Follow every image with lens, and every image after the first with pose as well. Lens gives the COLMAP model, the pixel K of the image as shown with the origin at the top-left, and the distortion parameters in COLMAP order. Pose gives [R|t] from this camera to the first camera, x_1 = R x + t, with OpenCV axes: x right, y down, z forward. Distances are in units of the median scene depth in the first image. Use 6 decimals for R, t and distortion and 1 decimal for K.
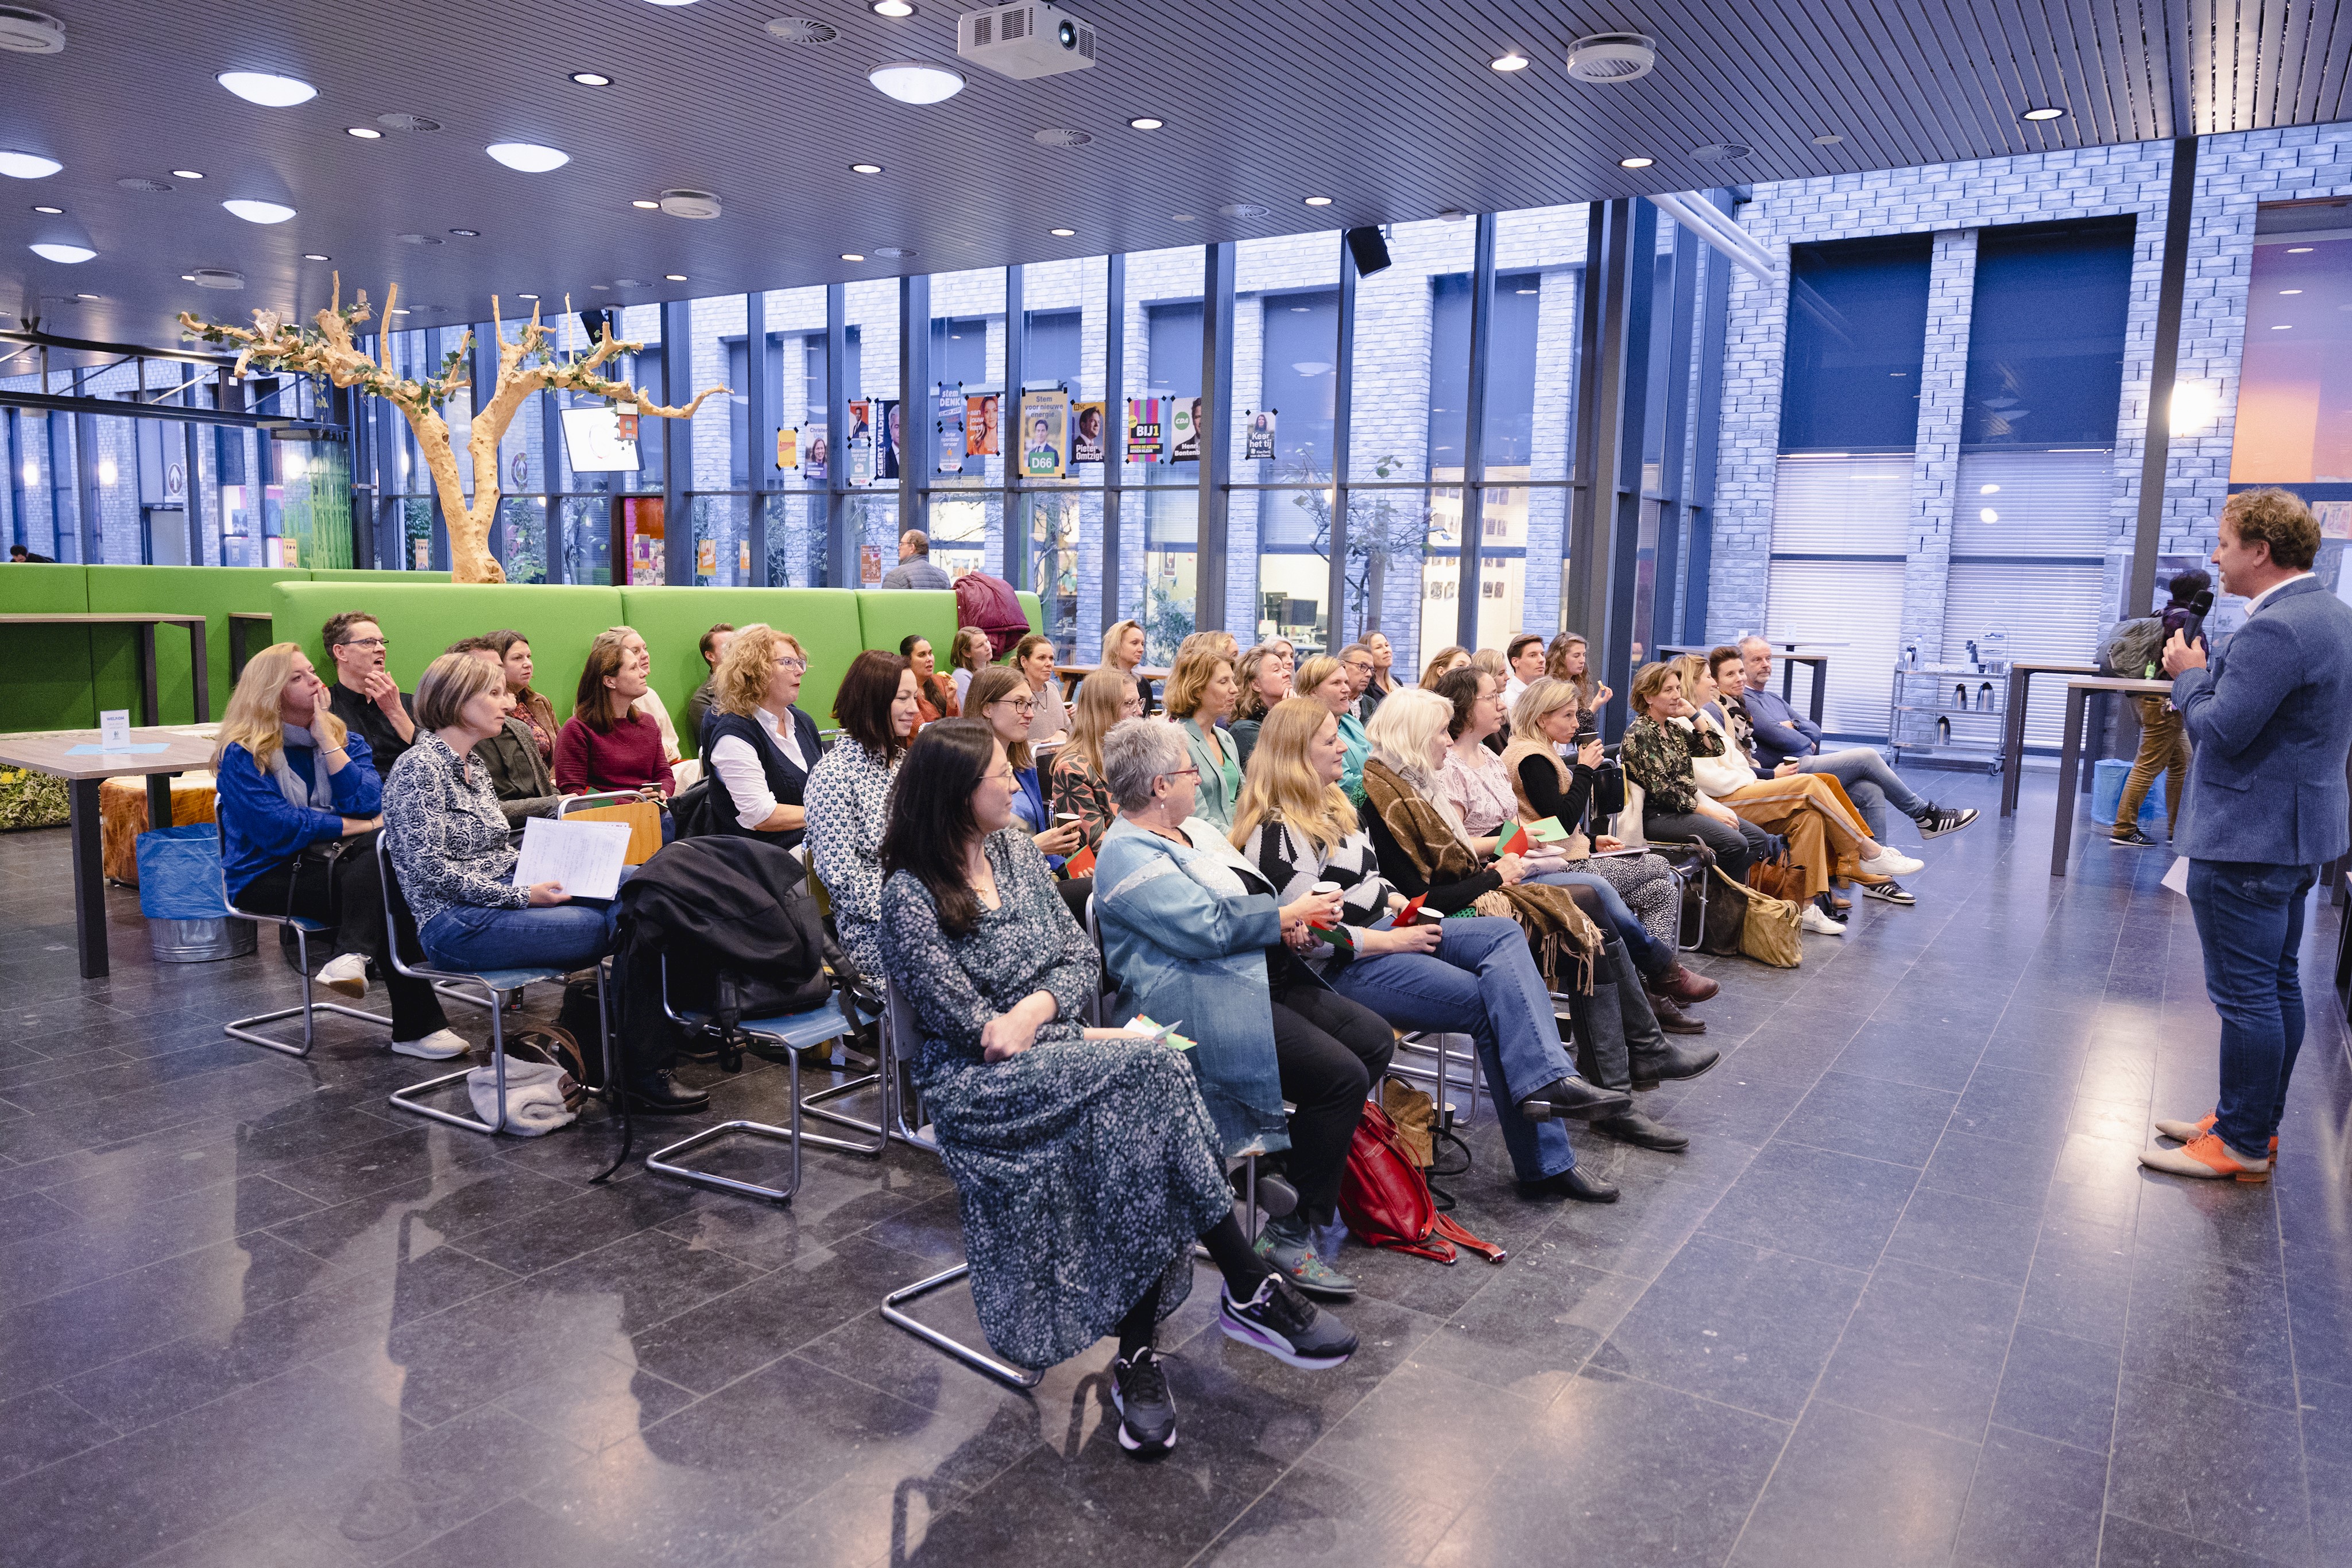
lens RADIAL K [[1556.9, 0, 1176.0], [0, 1556.9, 784.0], [0, 0, 1]] dist [0.025646, -0.001568]
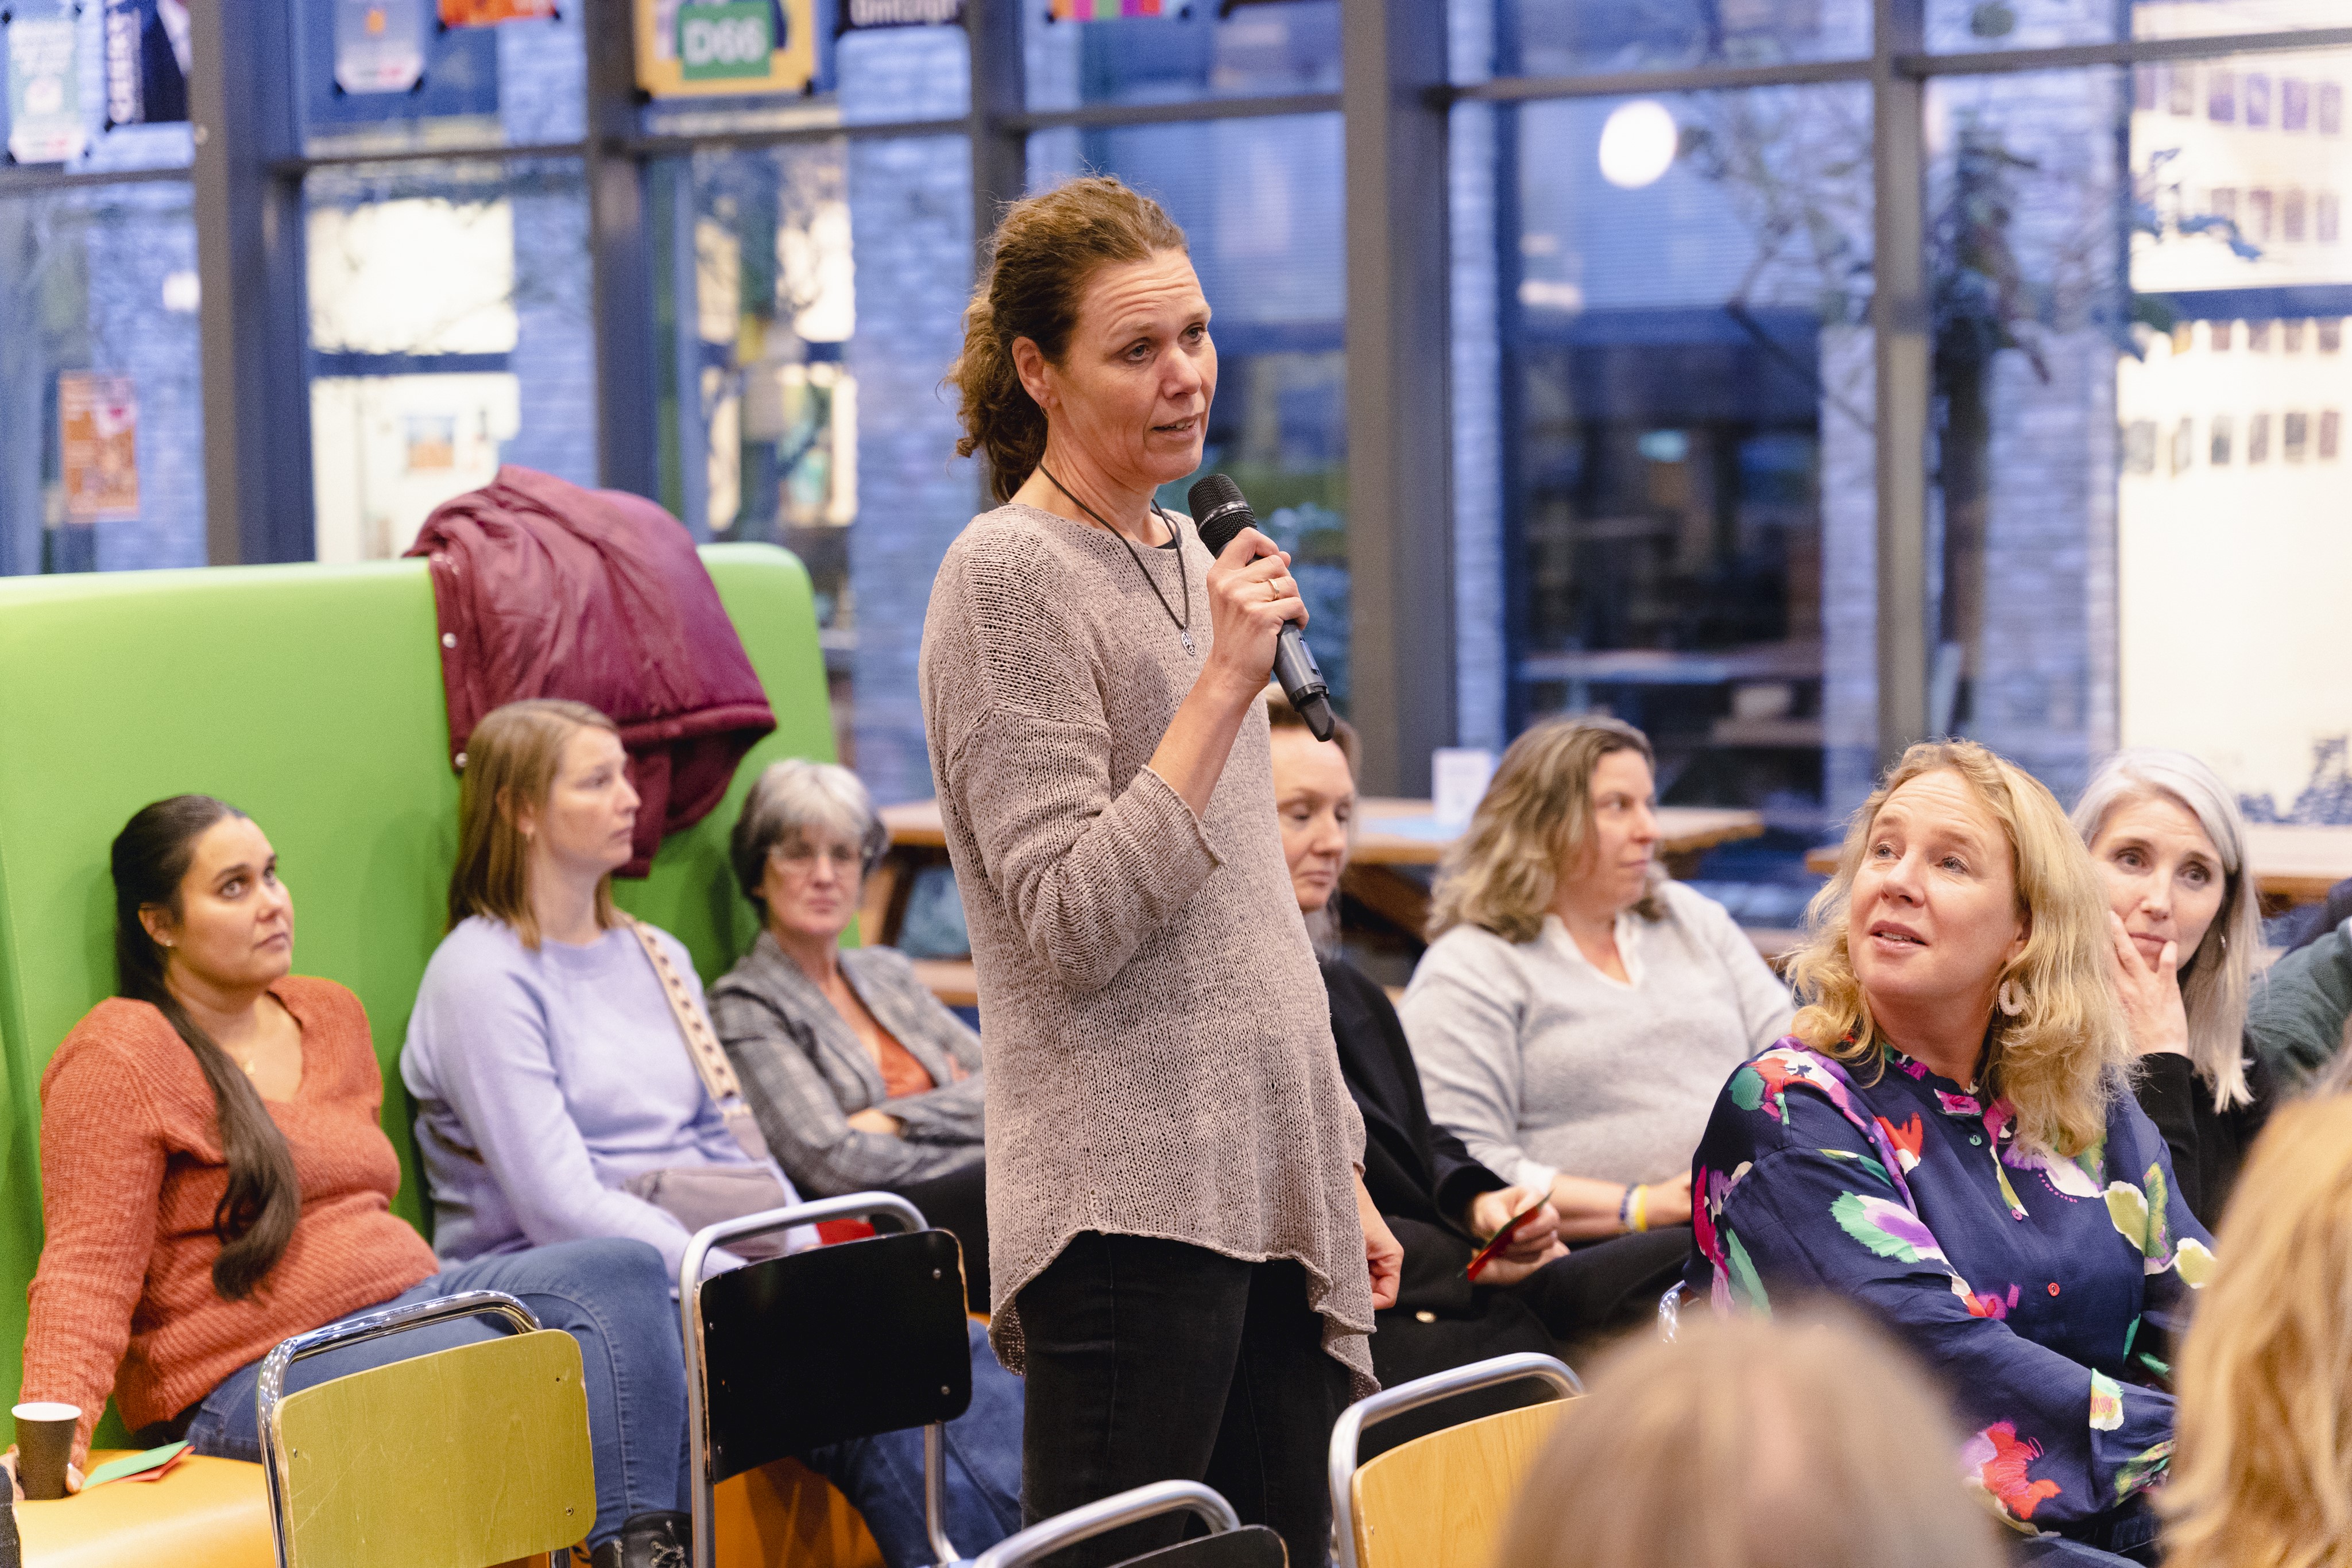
lens RADIAL K [[4983.4, 0, 1176.0], [0, 4983.4, 784.0], [0, 0, 1]] dist [0.024224, 0.017477]
pose [[0.998903, -0.045769, 0.009935, -0.021148], [0.046299, 0.996997, -0.062069, -0.020841], [-0.007064, 0.062460, 0.998022, 0.143393]]
